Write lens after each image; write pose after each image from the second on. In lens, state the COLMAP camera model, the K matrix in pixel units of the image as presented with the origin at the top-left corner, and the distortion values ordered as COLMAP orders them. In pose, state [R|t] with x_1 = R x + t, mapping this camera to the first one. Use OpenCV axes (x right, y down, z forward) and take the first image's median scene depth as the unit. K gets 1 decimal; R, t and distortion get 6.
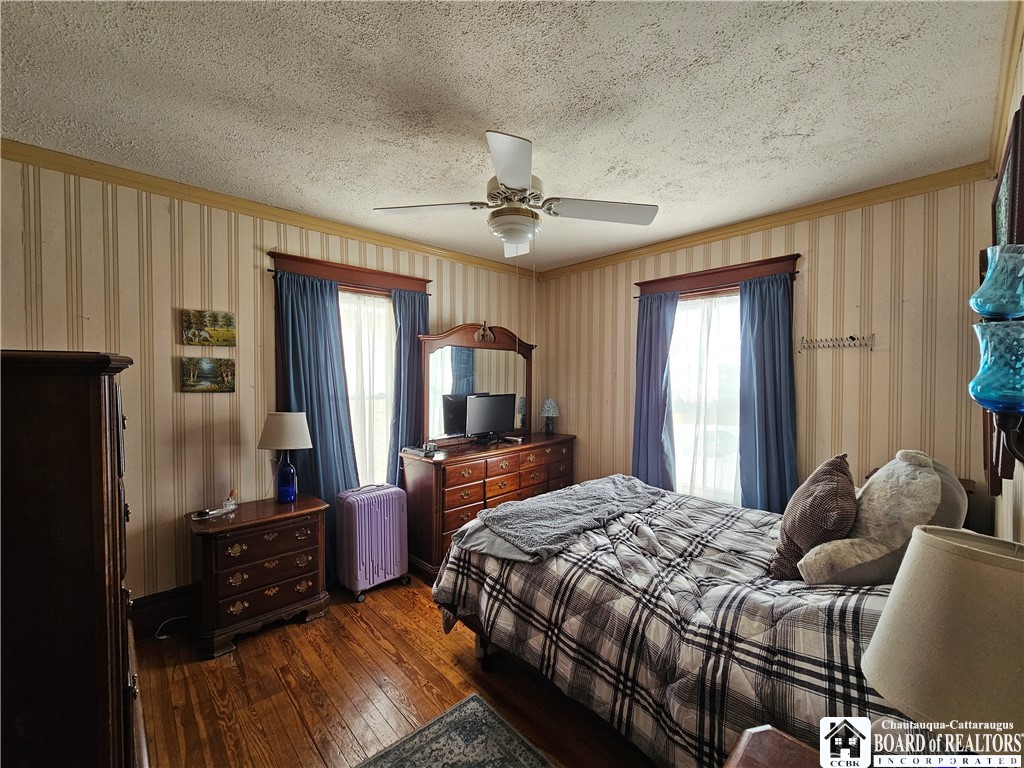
lens RADIAL K [[417.4, 0, 515.0], [0, 417.4, 383.7], [0, 0, 1]] dist [-0.000153, -0.001187]
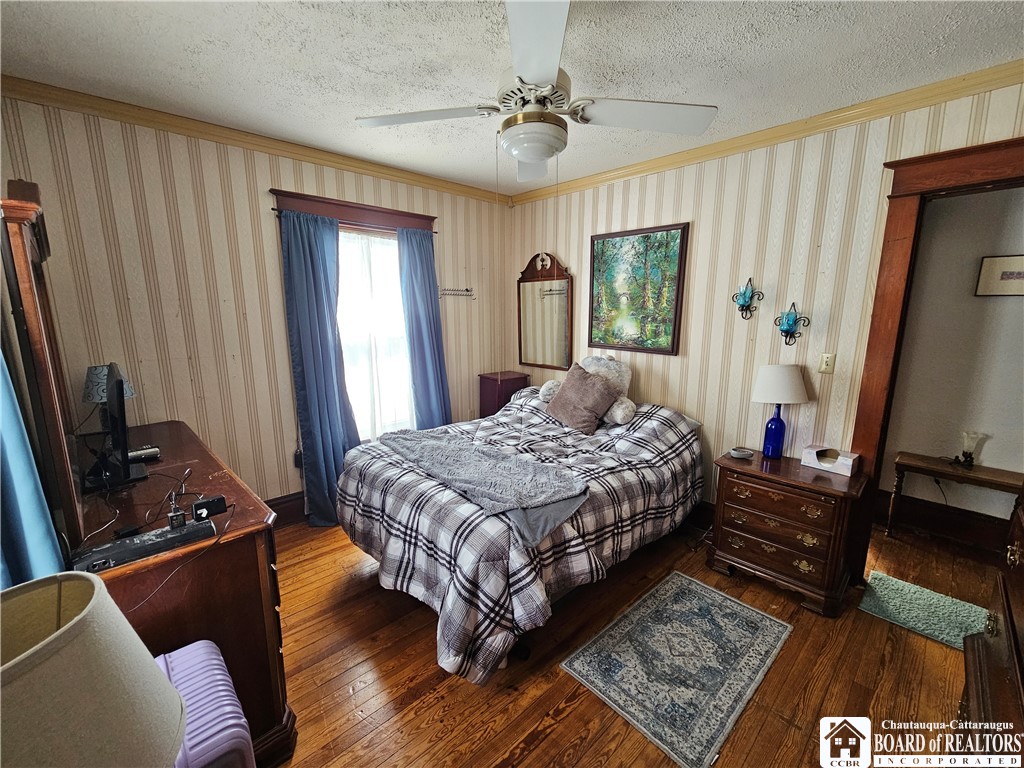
lens RADIAL K [[417.4, 0, 515.9], [0, 417.4, 384.2], [0, 0, 1]] dist [-0.000153, -0.001187]
pose [[0.013569, -0.183248, 0.982973, -0.950415], [0.013137, 0.983011, 0.183074, -0.068235], [-0.999822, 0.010429, 0.015746, 1.120300]]
